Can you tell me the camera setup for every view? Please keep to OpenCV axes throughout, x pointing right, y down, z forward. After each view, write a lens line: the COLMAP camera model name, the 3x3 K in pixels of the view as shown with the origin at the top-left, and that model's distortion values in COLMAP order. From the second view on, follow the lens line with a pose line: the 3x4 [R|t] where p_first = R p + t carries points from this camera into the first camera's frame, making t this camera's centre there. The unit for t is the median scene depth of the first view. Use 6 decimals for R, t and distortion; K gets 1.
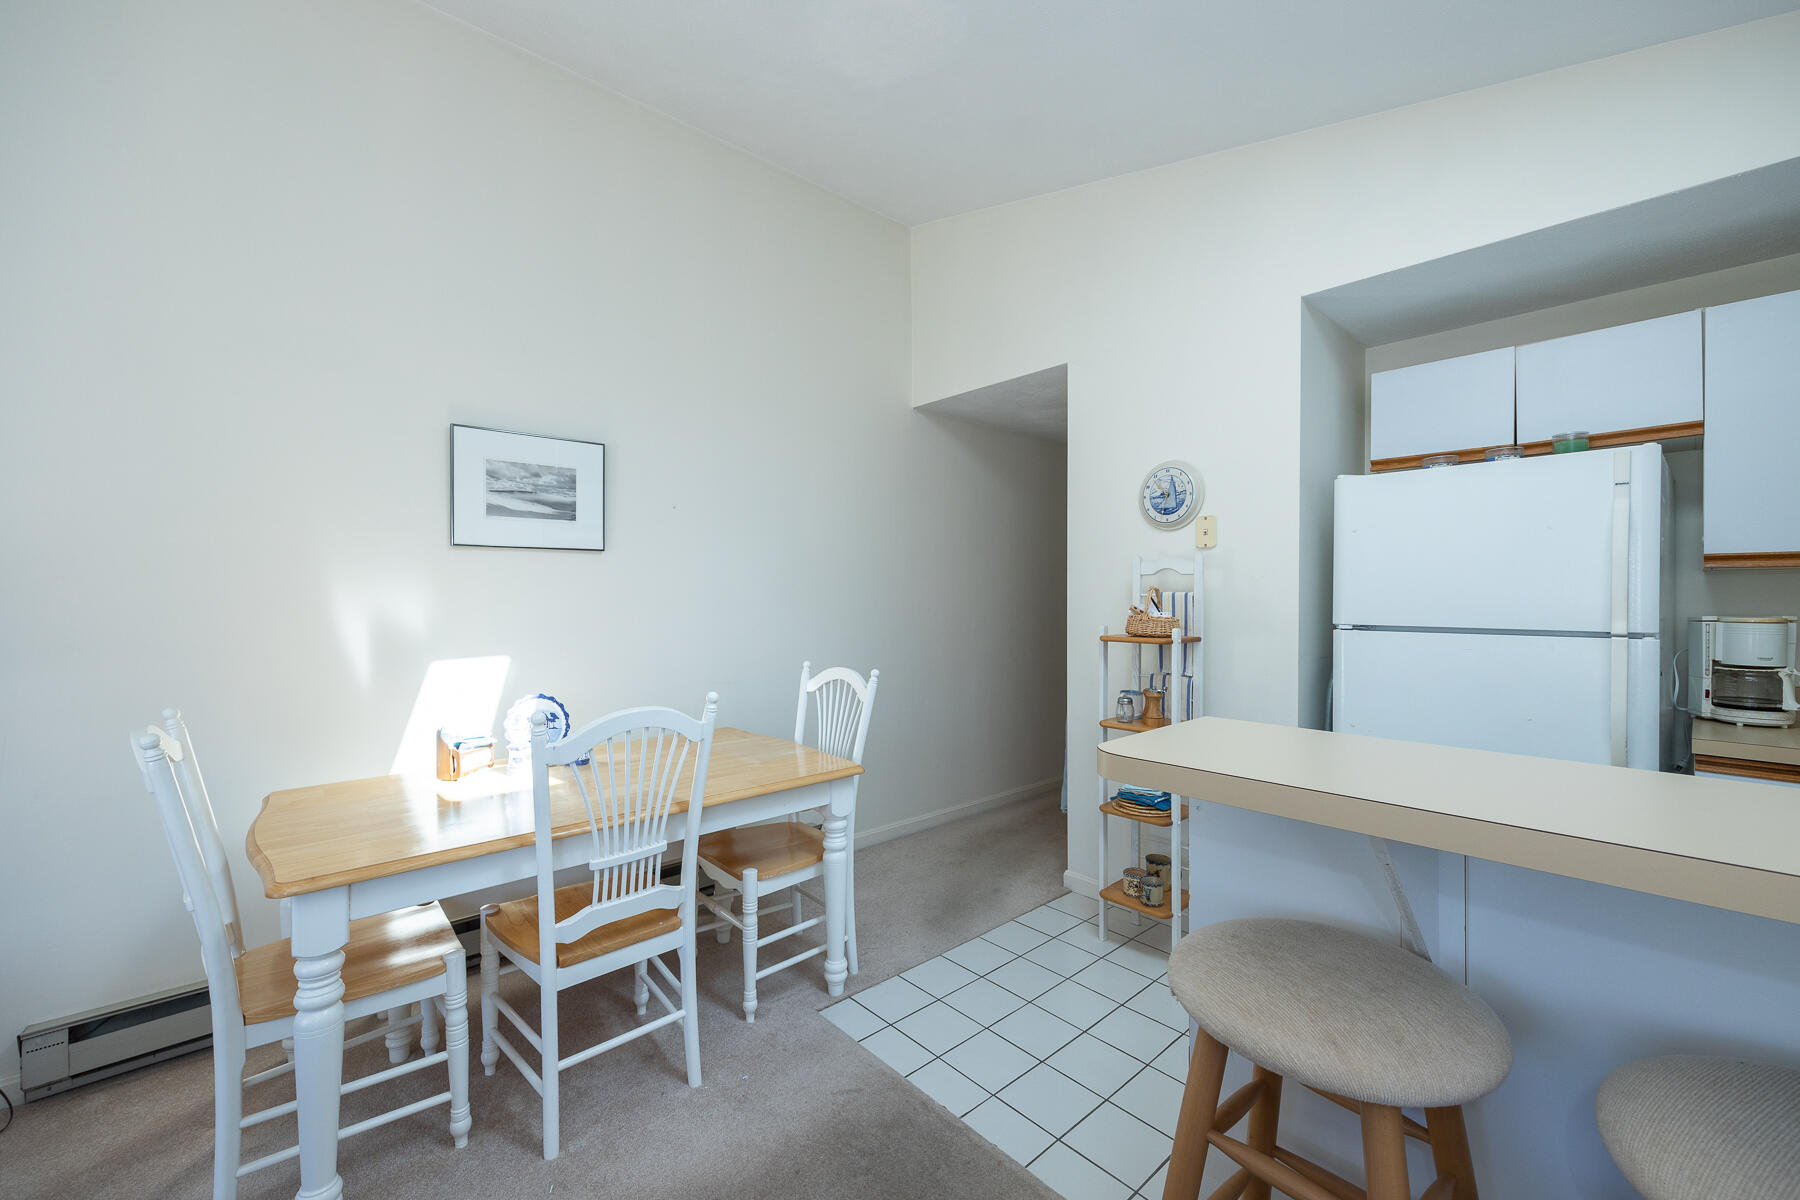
lens RADIAL K [[715.0, 0, 900.0], [0, 715.0, 600.0], [0, 0, 1]] dist [-0.000866, -0.000217]
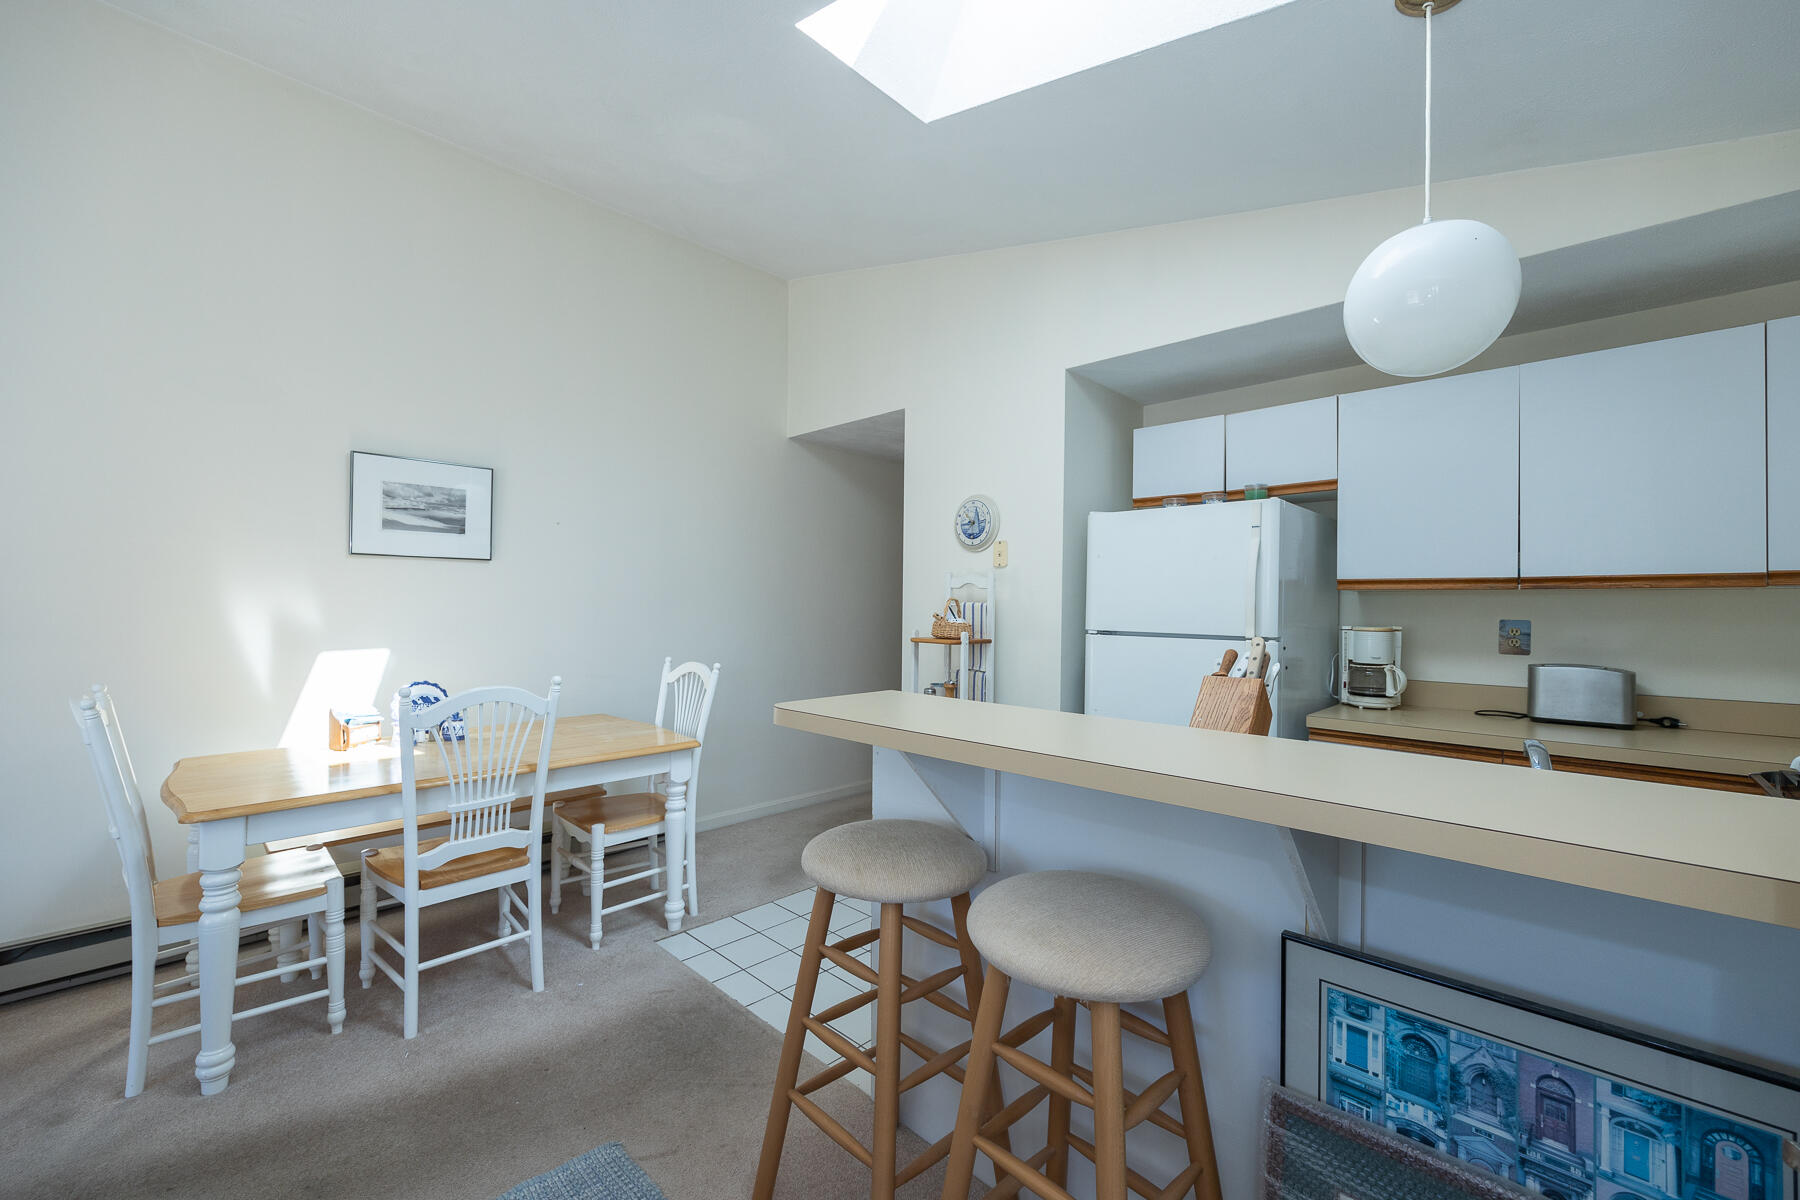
lens RADIAL K [[710.9, 0, 900.0], [0, 710.9, 600.0], [0, 0, 1]] dist [-0.001368, -0.000167]
pose [[0.997211, 0.013911, 0.073320, 0.212155], [-0.013107, 0.999849, -0.011429, 0.000187], [-0.073468, 0.010436, 0.997243, -0.255937]]
